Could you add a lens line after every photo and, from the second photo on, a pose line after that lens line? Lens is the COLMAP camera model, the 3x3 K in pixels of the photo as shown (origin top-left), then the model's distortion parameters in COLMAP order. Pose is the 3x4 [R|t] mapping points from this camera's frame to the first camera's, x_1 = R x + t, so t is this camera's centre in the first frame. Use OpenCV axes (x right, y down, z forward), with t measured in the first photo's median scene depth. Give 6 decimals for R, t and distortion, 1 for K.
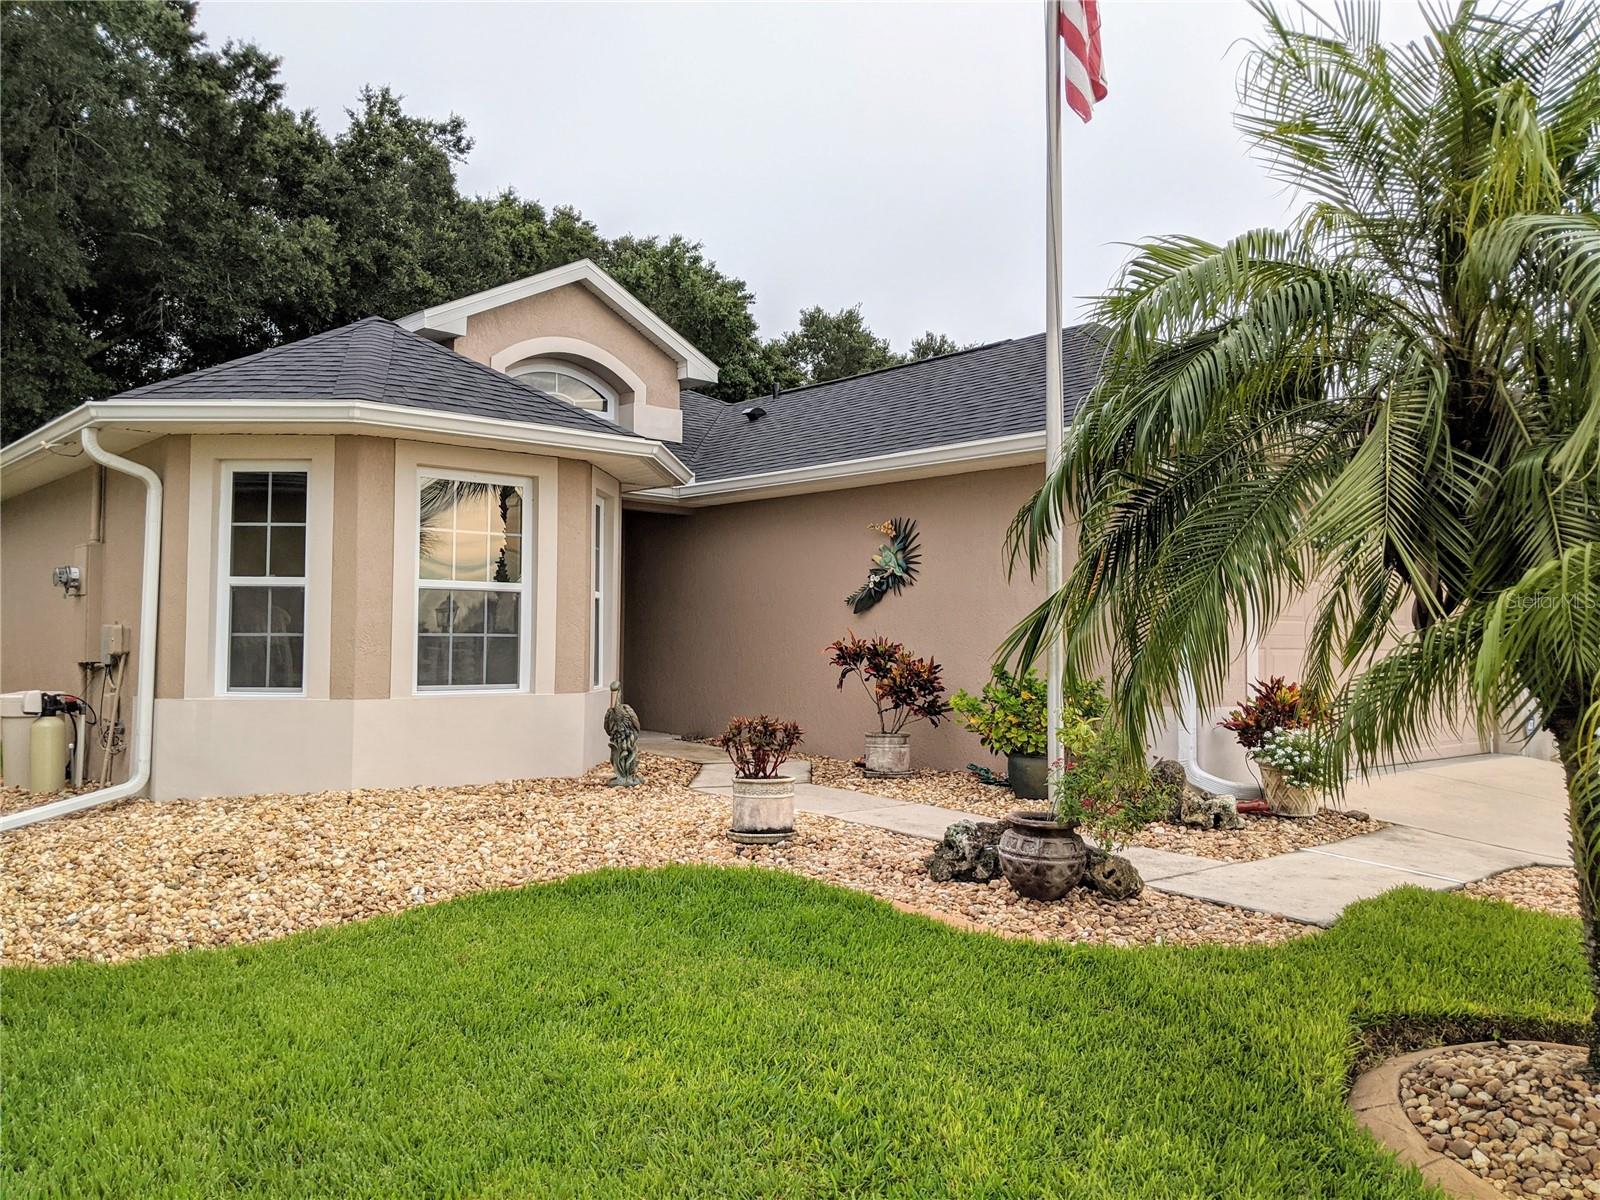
lens RADIAL K [[1283.7, 0, 814.0], [0, 1283.7, 604.7], [0, 0, 1]] dist [0.054143, -0.096887]
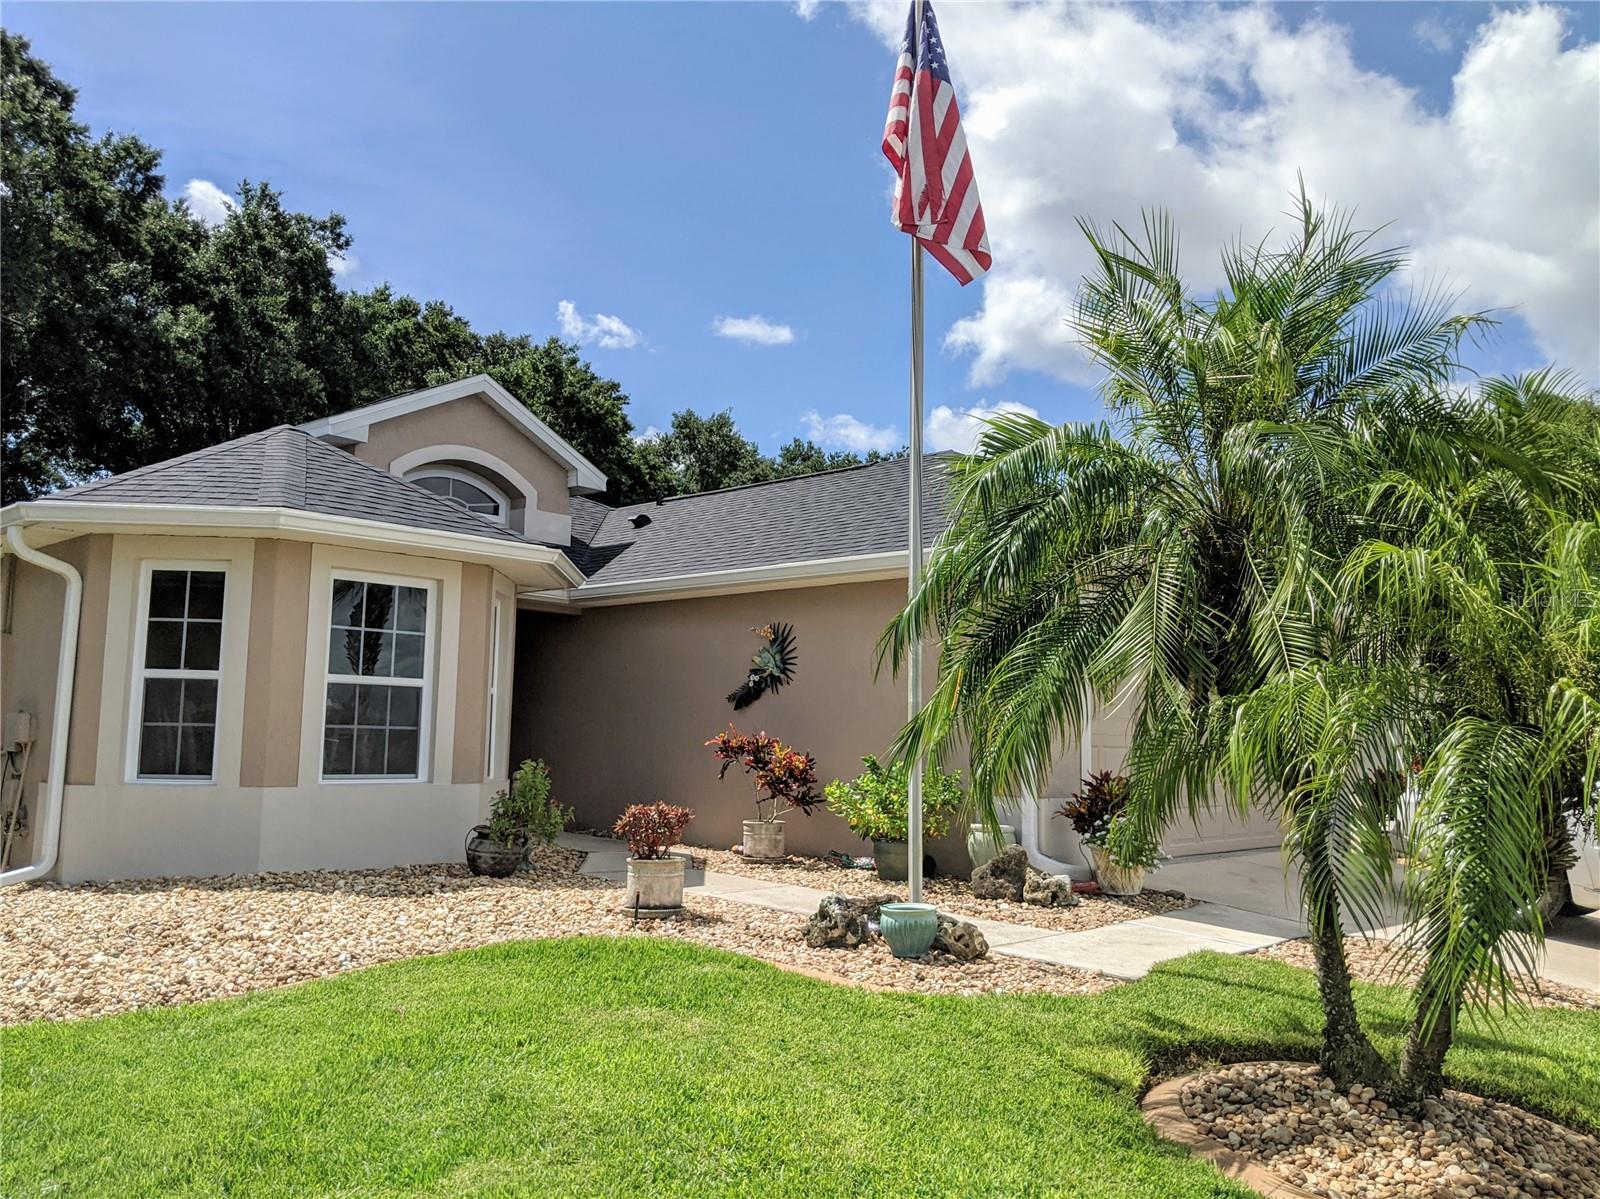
lens RADIAL K [[1283.7, 0, 805.2], [0, 1283.7, 589.9], [0, 0, 1]] dist [0.054143, -0.096887]
pose [[0.995142, 0.022234, 0.095907, -0.018343], [-0.013719, 0.995978, -0.088541, 0.000310], [-0.097490, 0.086795, 0.991445, -0.108235]]
